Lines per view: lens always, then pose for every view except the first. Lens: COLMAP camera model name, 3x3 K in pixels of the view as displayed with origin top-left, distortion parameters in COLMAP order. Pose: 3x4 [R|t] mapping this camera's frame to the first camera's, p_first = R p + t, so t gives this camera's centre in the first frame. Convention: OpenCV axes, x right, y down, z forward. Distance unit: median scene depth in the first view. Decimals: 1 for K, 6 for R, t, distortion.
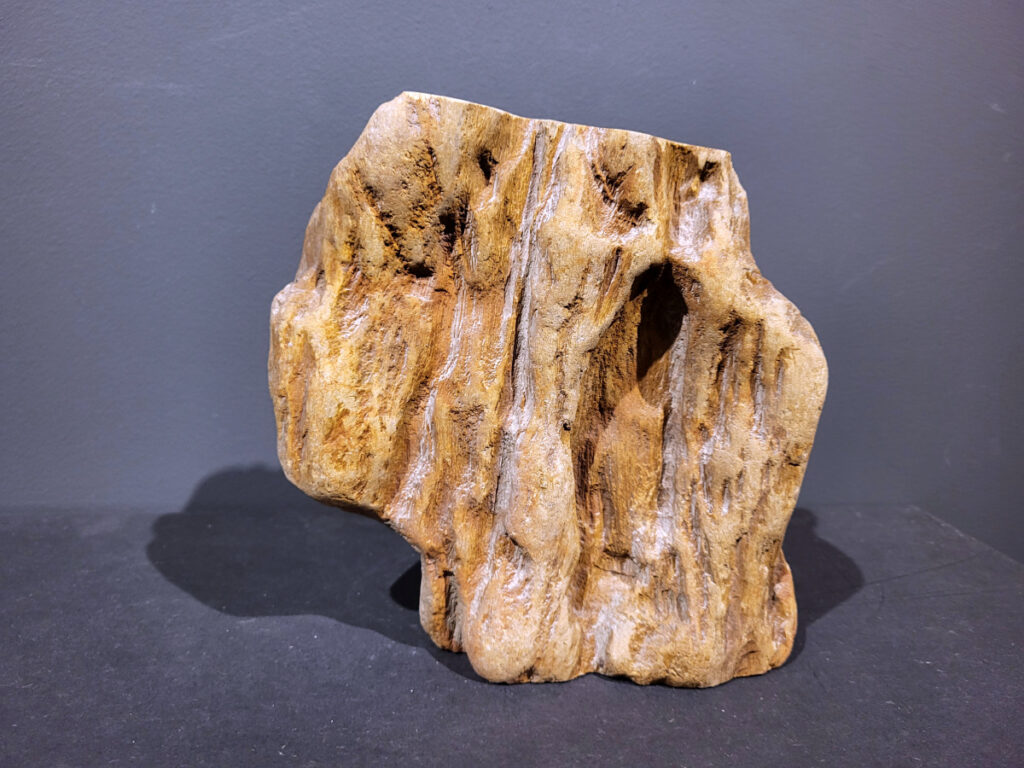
lens RADIAL K [[806.7, 0, 518.1], [0, 806.7, 388.7], [0, 0, 1]] dist [-0.004447, -0.012849]
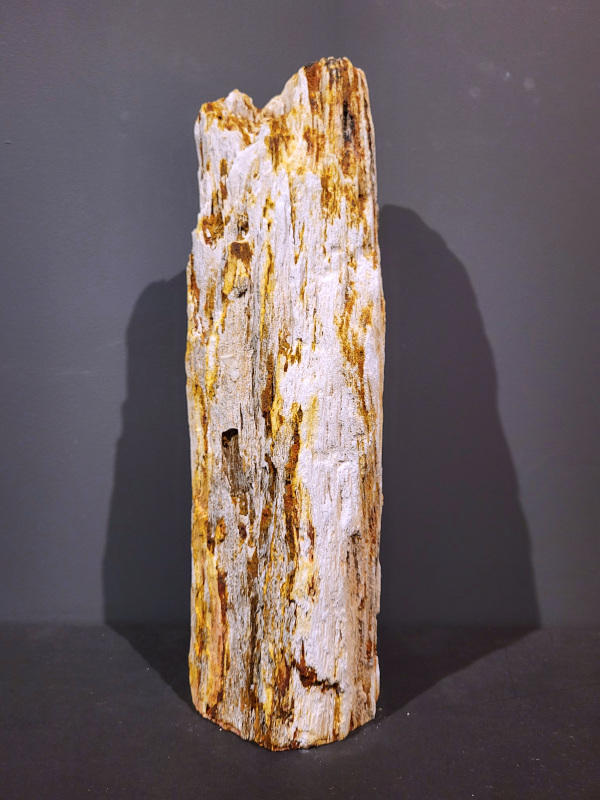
lens RADIAL K [[630.2, 0, 306.4], [0, 630.2, 394.9], [0, 0, 1]] dist [-0.004447, -0.012849]
pose [[0.980167, -0.040433, -0.194002, 0.390797], [0.010201, 0.987961, -0.154365, -0.147980], [0.197908, 0.149324, 0.968780, -0.291025]]
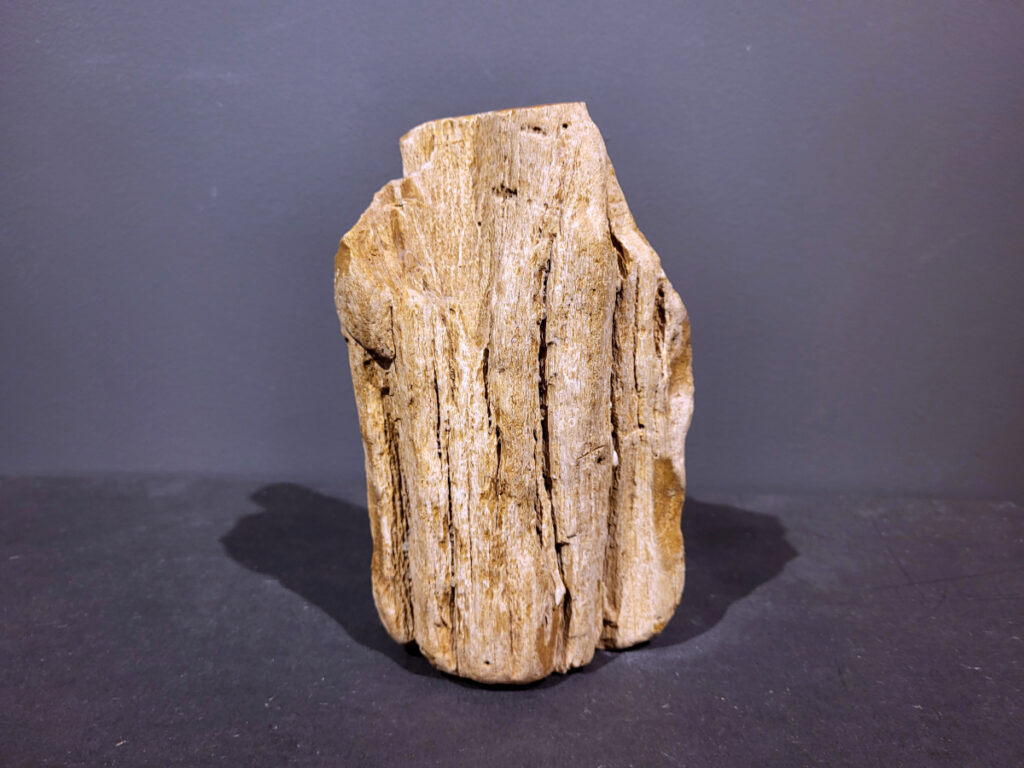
lens RADIAL K [[806.7, 0, 519.4], [0, 806.7, 378.9], [0, 0, 1]] dist [-0.004447, -0.012849]
pose [[0.986160, 0.013753, -0.165225, 0.163968], [-0.013709, 0.999905, 0.001408, 0.022483], [0.165228, 0.000877, 0.986255, 0.024160]]
